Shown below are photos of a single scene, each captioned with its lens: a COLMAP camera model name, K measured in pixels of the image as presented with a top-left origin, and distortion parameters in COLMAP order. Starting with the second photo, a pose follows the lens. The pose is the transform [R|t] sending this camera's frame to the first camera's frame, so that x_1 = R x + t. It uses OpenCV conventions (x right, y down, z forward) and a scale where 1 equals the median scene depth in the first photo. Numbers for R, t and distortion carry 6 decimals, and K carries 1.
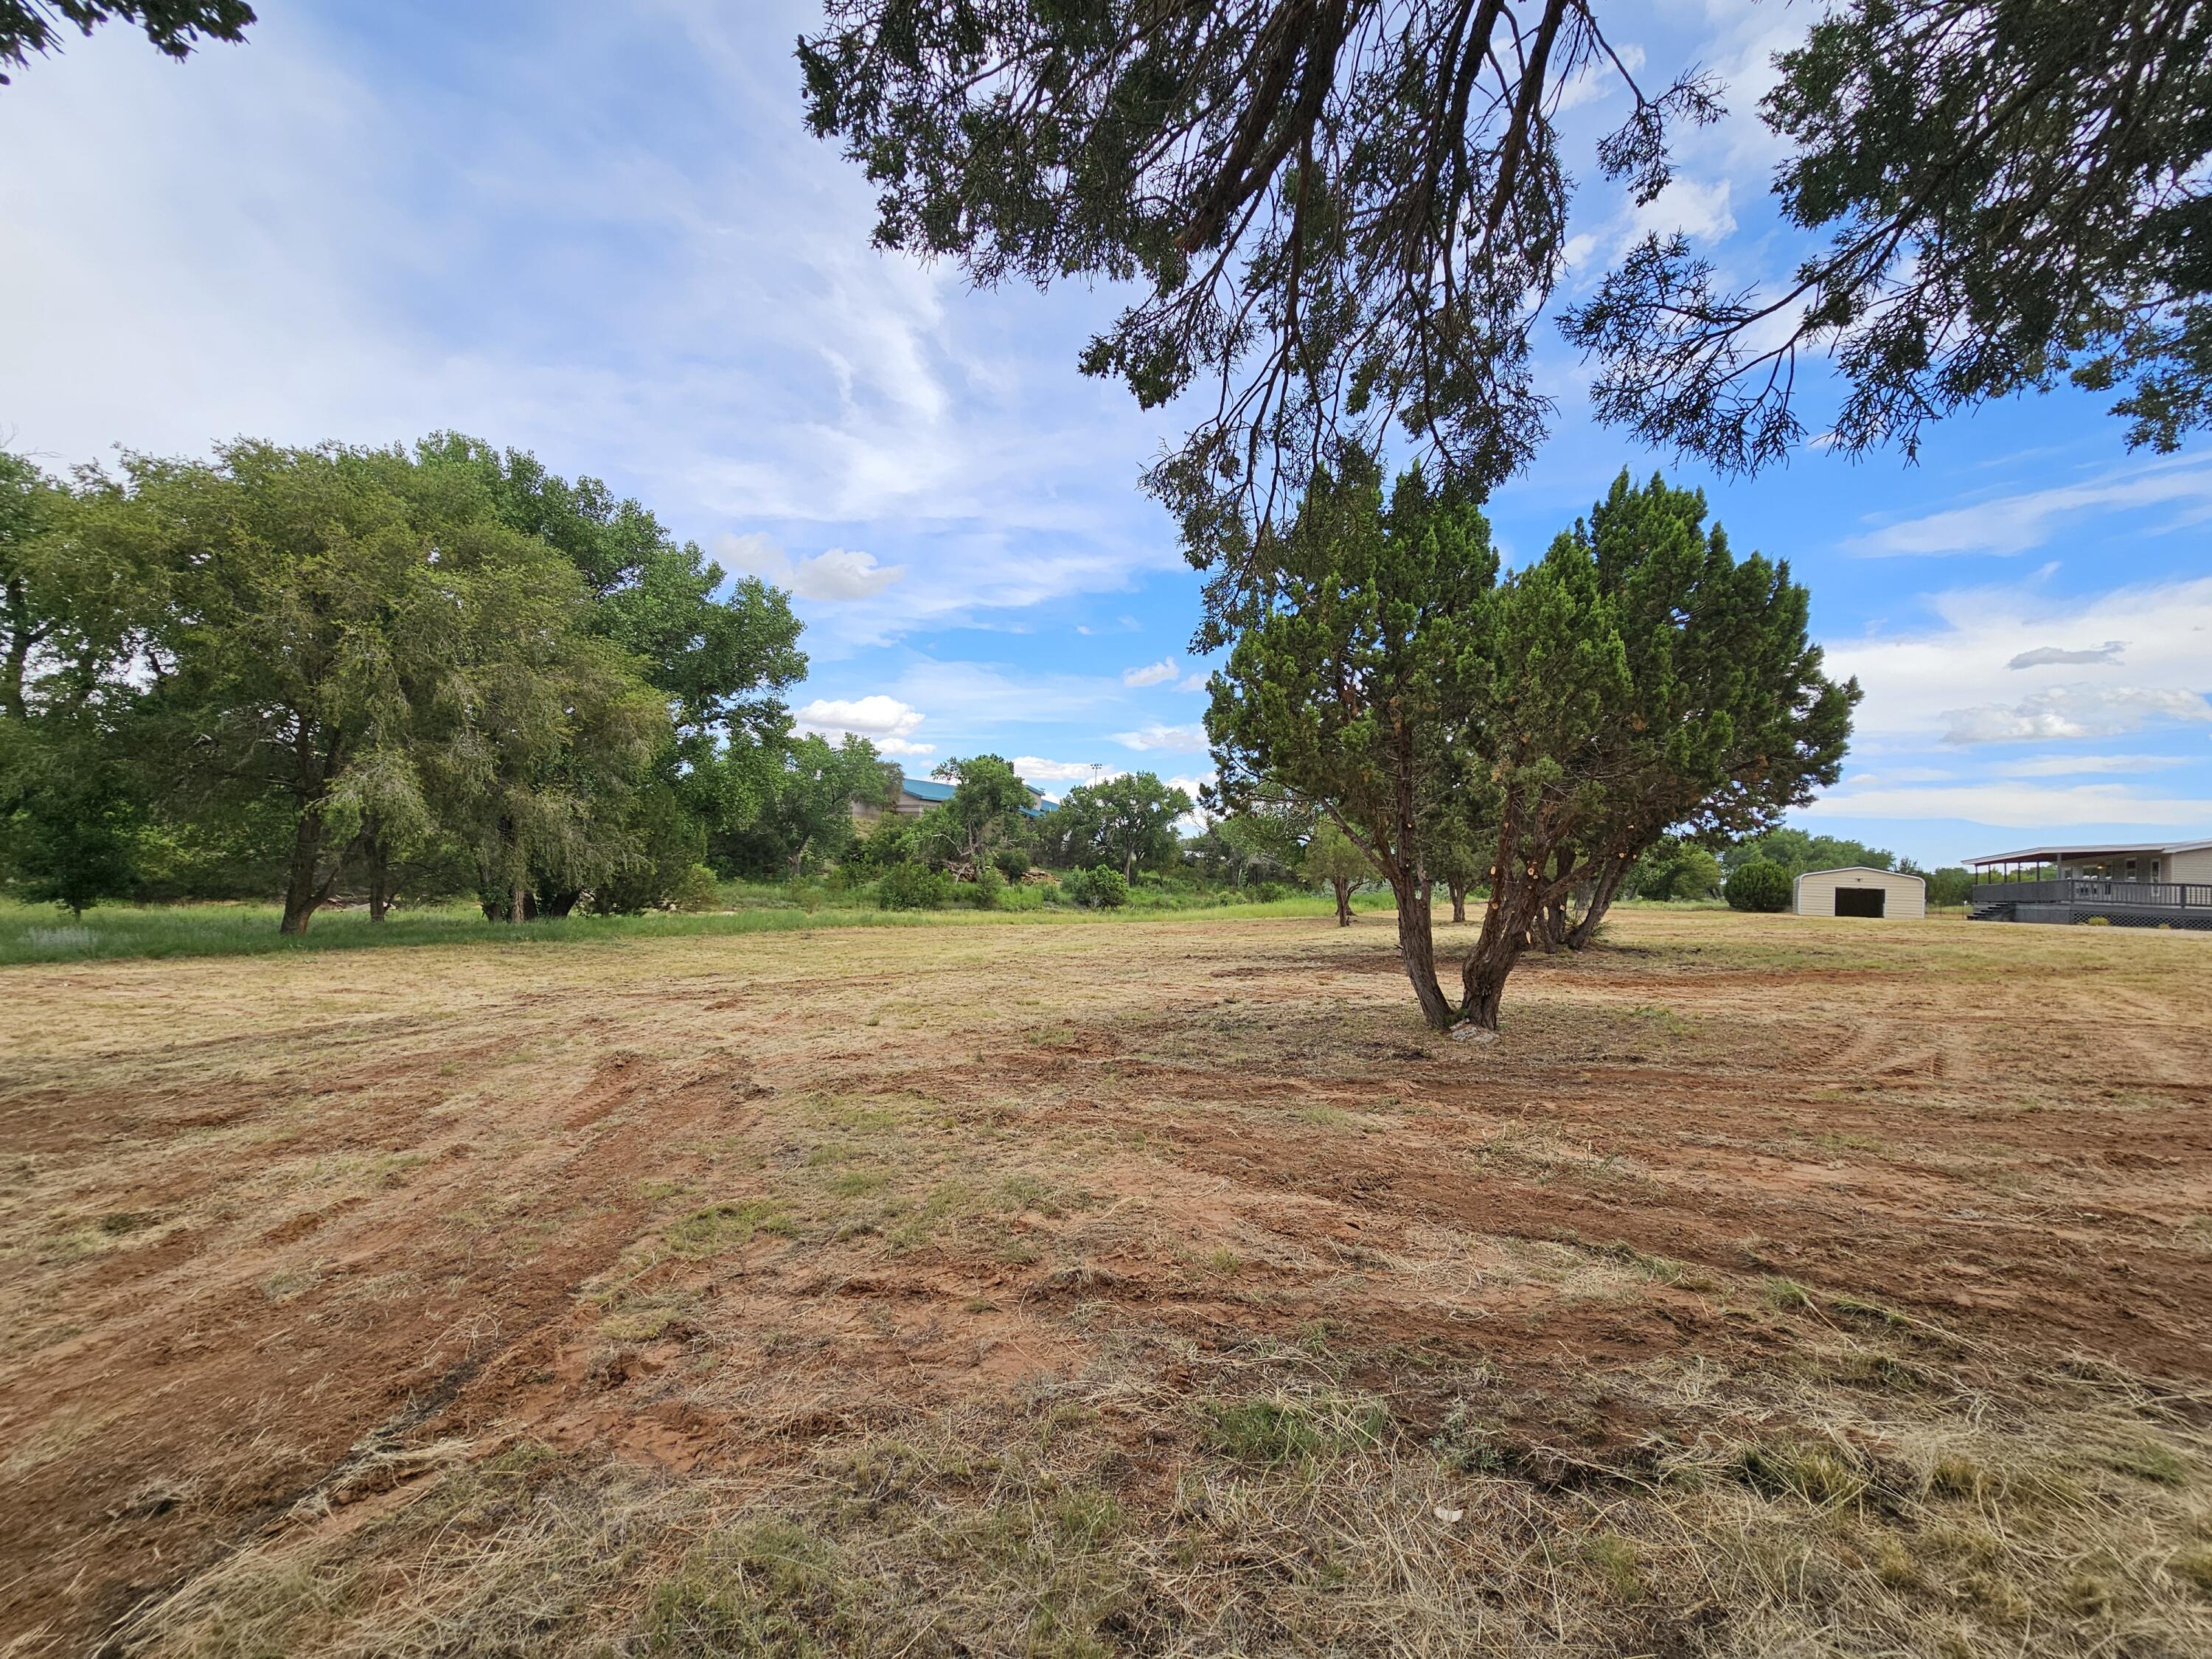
lens RADIAL K [[904.1, 0, 1094.2], [0, 904.1, 831.2], [0, 0, 1]] dist [-0.001997, 0.000216]
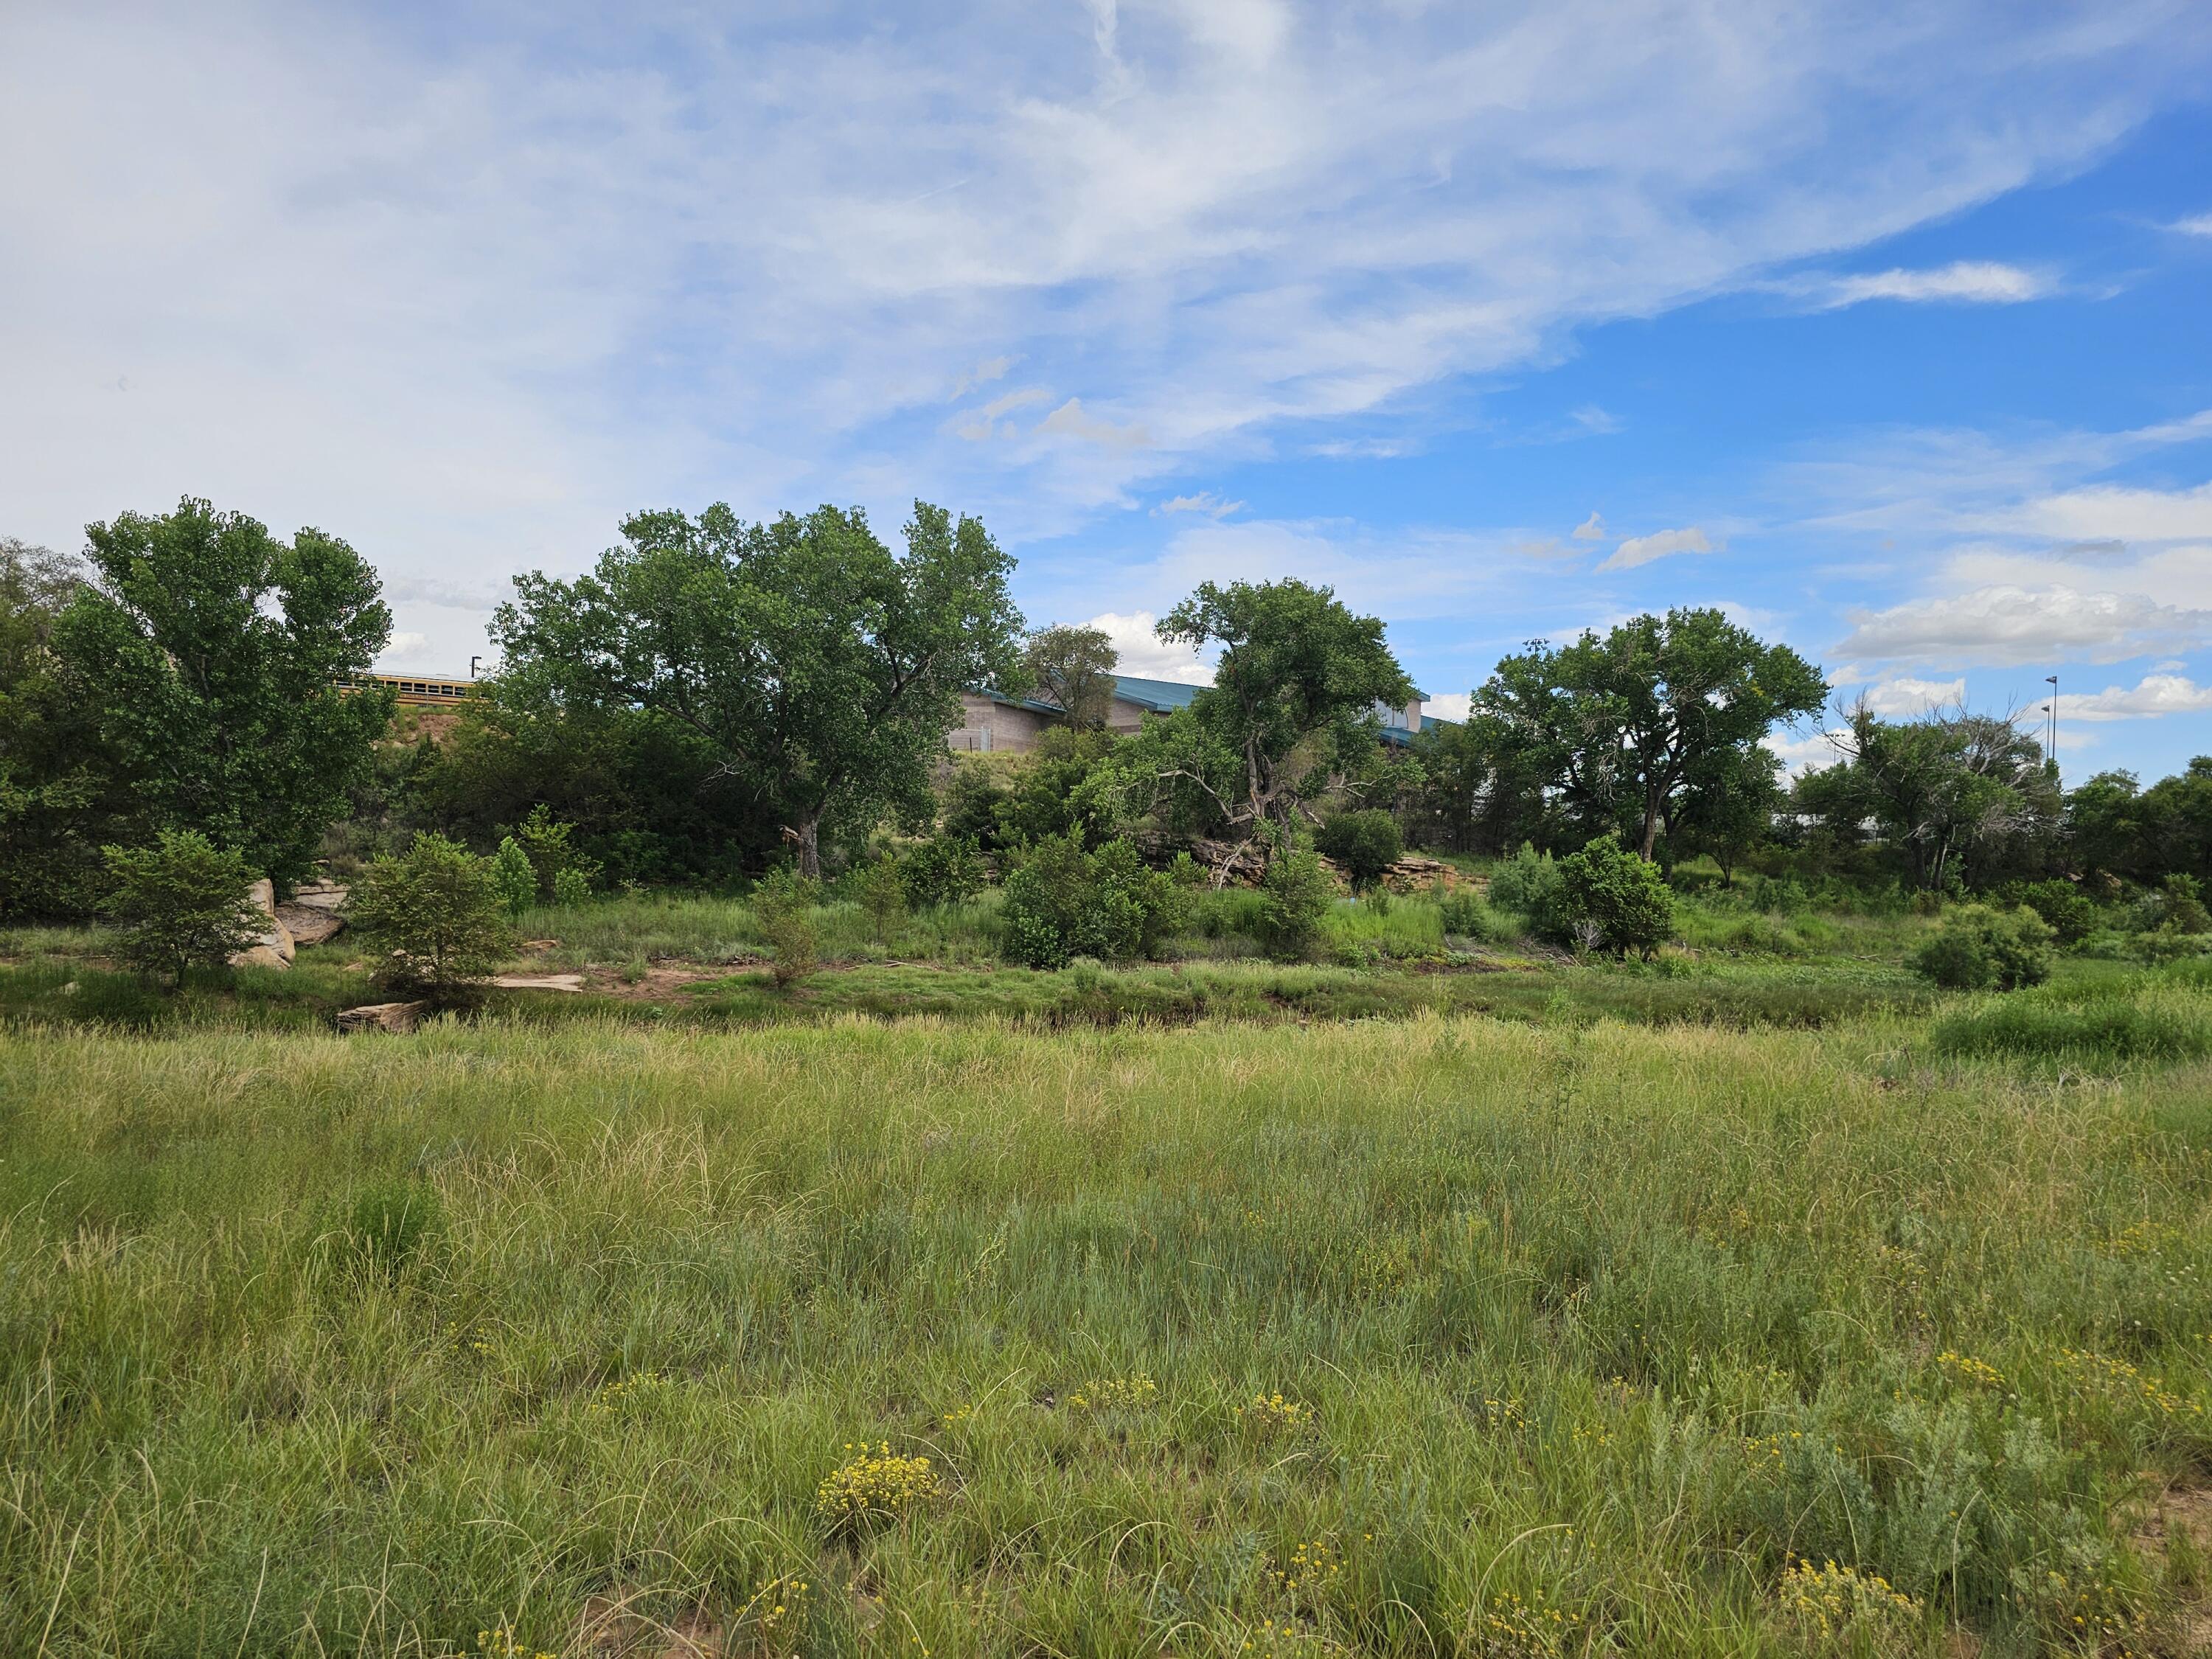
lens RADIAL K [[1476.4, 0, 1100.2], [0, 1476.4, 842.2], [0, 0, 1]] dist [0.079566, -0.076713]
pose [[0.968375, -0.022611, -0.248471, -0.038685], [0.026833, 0.999547, 0.013618, 0.023991], [0.248051, -0.019855, 0.968544, 0.331704]]
